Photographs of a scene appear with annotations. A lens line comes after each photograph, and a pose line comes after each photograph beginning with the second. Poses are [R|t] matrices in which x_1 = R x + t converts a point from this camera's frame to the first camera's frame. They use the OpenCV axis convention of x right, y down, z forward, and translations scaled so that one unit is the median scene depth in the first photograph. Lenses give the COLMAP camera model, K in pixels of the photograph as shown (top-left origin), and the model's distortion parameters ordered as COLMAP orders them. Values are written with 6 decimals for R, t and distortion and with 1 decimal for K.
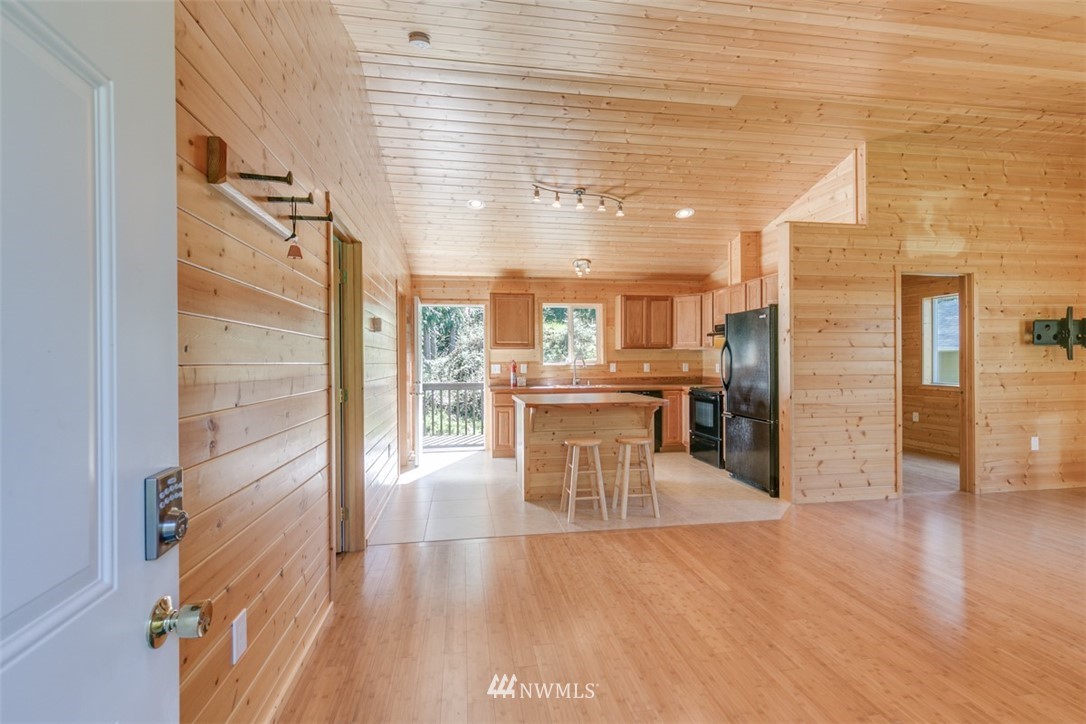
lens RADIAL K [[495.0, 0, 543.0], [0, 495.0, 362.0], [0, 0, 1]] dist [0.004205, 0.000304]
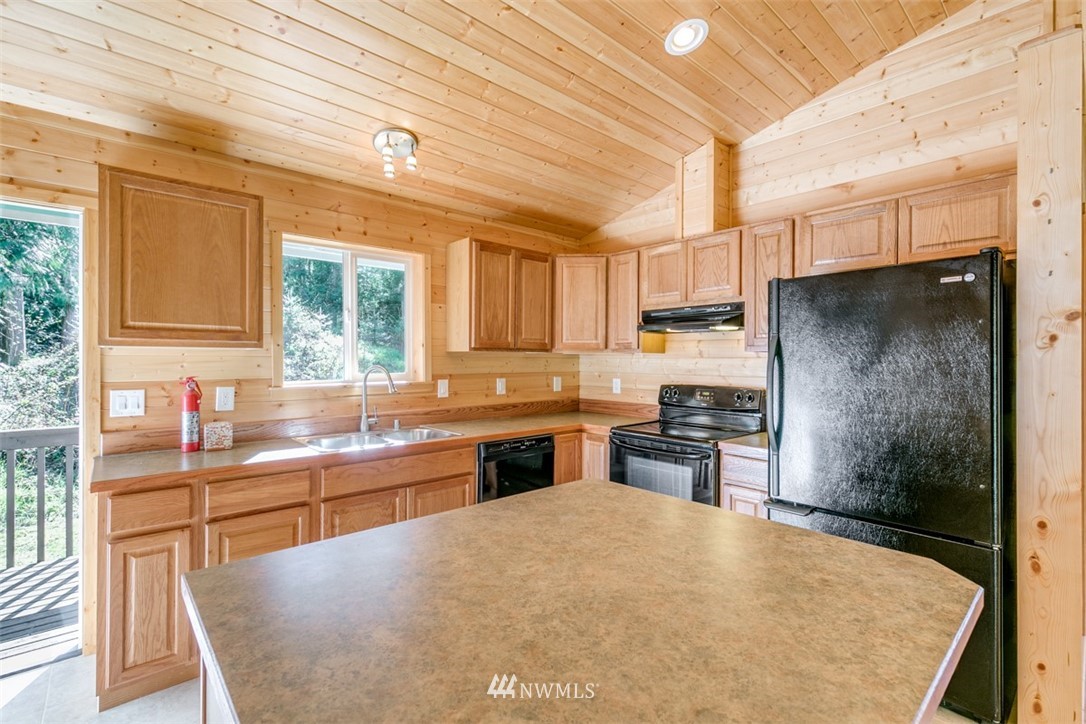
lens RADIAL K [[485.5, 0, 543.0], [0, 485.5, 362.0], [0, 0, 1]] dist [0.002661, 0.000303]
pose [[0.846537, 0.005315, 0.532303, -0.046560], [-0.005295, 0.999985, -0.001563, -0.022272], [-0.532303, -0.001495, 0.846553, 0.835911]]
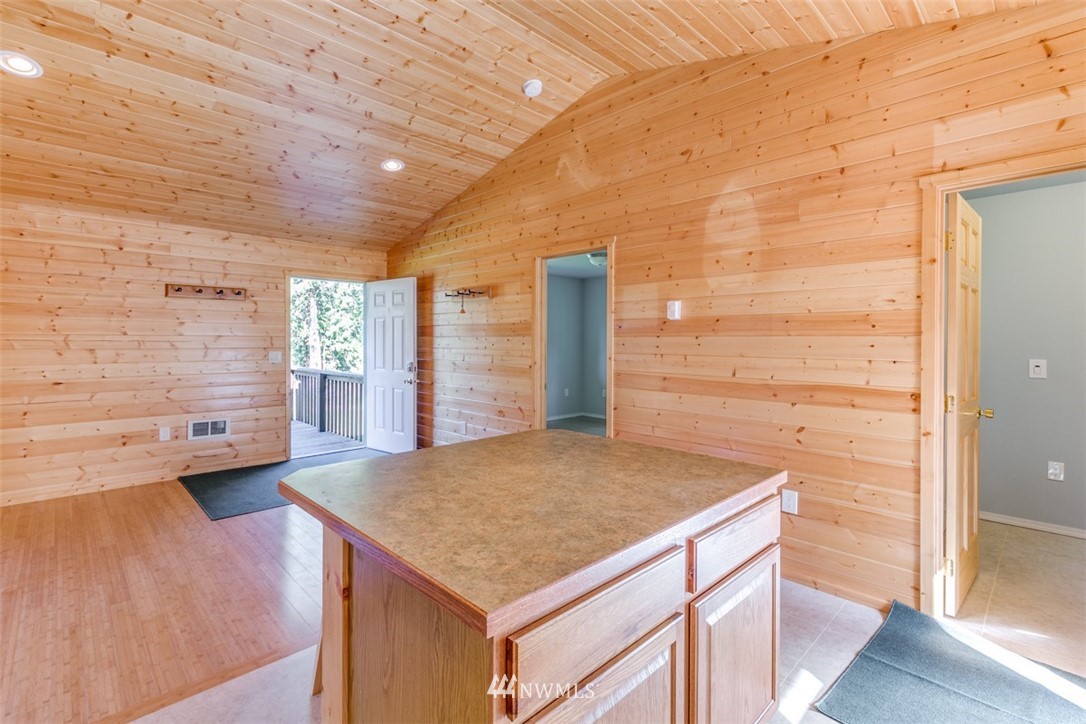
lens RADIAL K [[498.1, 0, 542.3], [0, 498.1, 347.7], [0, 0, 1]] dist [0.003237, -0.000051]
pose [[-0.821533, 0.012730, -0.570019, 0.280502], [0.001456, 0.999794, 0.020230, -0.022074], [0.570159, 0.015790, -0.821383, 1.300392]]
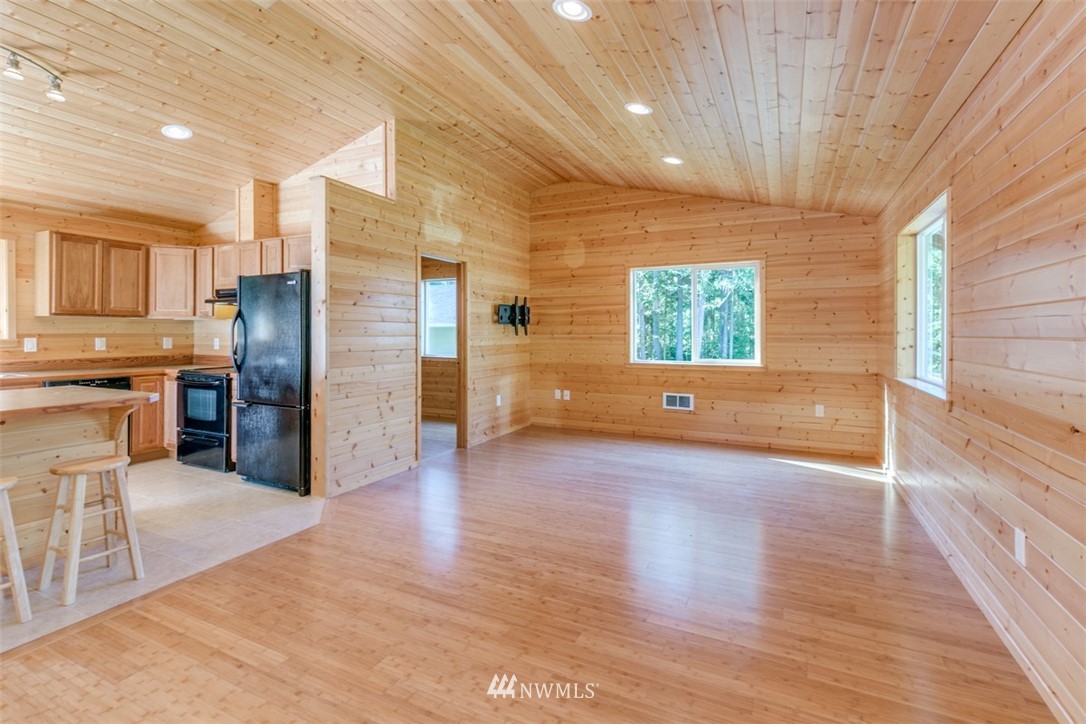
lens RADIAL K [[499.2, 0, 539.8], [0, 499.2, 333.2], [0, 0, 1]] dist [0.003528, 0.000120]
pose [[0.581653, 0.006485, 0.813411, 0.000778], [-0.003604, 0.999979, -0.005395, -0.003339], [-0.813429, 0.000207, 0.581664, 0.164885]]
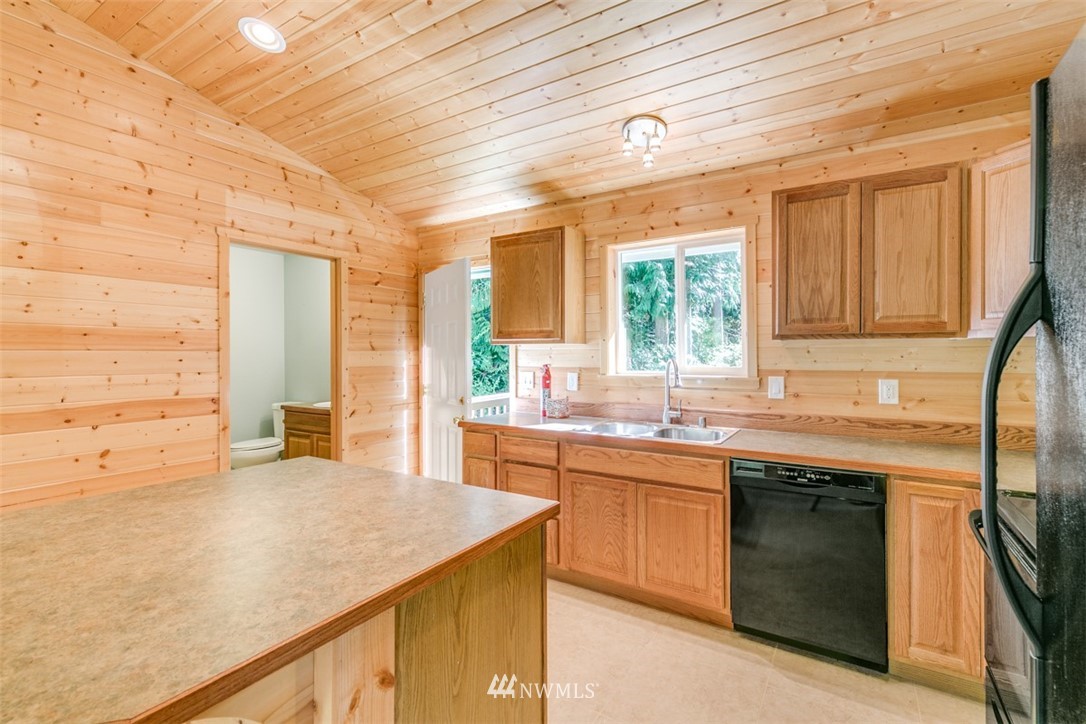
lens RADIAL K [[492.4, 0, 542.7], [0, 492.4, 350.7], [0, 0, 1]] dist [0.006762, 0.000814]
pose [[0.748301, 0.002667, -0.663354, 0.403218], [-0.004016, 0.999992, -0.000509, -0.025536], [0.663347, 0.003045, 0.748306, 0.908073]]
